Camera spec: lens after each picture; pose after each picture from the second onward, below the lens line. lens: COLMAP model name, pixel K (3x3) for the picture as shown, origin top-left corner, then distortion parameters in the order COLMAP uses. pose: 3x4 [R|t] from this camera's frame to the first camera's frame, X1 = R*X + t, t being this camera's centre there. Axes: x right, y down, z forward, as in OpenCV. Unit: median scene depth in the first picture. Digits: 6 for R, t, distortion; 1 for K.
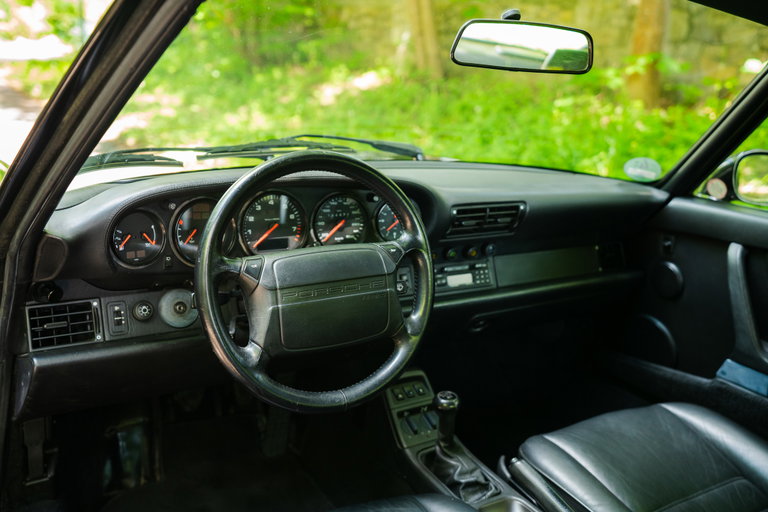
lens RADIAL K [[719.1, 0, 384.0], [0, 719.1, 256.0], [0, 0, 1]] dist [0.070521, 0.015182]
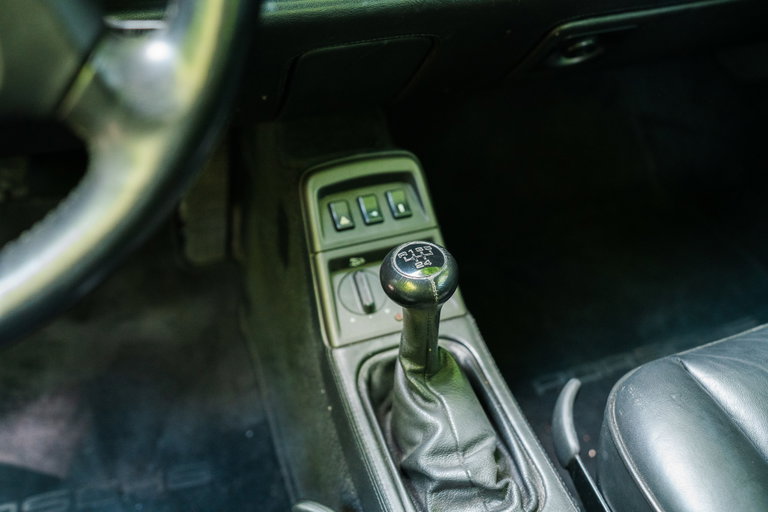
lens RADIAL K [[719.1, 0, 384.0], [0, 719.1, 256.0], [0, 0, 1]] dist [0.070521, 0.015182]
pose [[0.972821, 0.101597, -0.208079, 0.137788], [-0.010188, 0.916516, 0.399868, 0.045138], [0.231333, -0.386880, 0.892641, 0.634133]]
